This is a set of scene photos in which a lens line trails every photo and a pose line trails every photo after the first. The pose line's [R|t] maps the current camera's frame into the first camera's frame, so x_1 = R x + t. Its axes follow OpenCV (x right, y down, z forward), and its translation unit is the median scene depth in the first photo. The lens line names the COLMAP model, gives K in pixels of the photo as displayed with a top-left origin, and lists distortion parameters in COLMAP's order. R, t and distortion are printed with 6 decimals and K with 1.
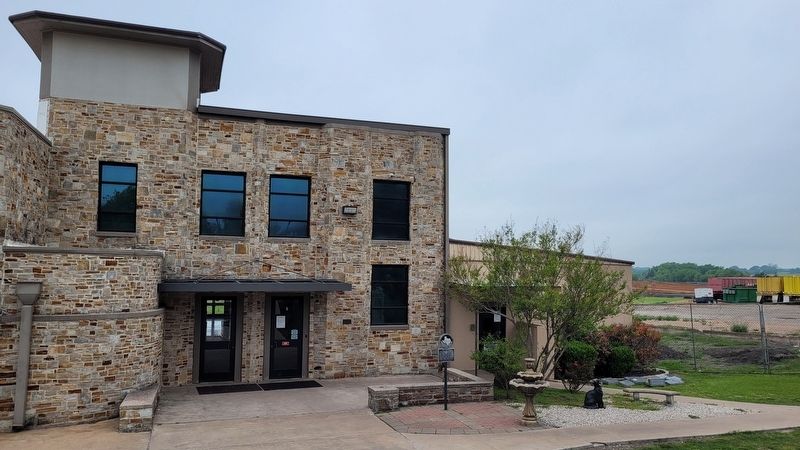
lens RADIAL K [[599.0, 0, 399.0], [0, 599.0, 223.9], [0, 0, 1]] dist [0.011982, -0.000190]
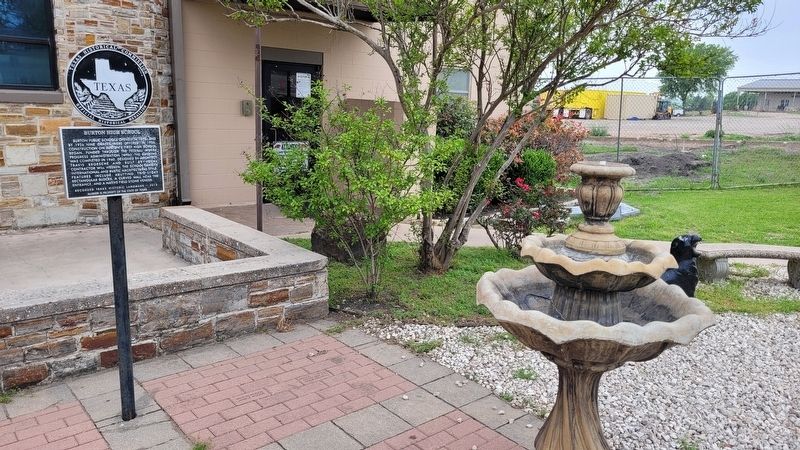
lens RADIAL K [[599.0, 0, 399.6], [0, 599.0, 222.1], [0, 0, 1]] dist [0.011982, -0.000190]
pose [[0.930802, -0.053775, 0.361548, 0.087003], [-0.051691, 0.959813, 0.275837, 0.168542], [-0.361851, -0.275439, 0.890616, 0.739535]]
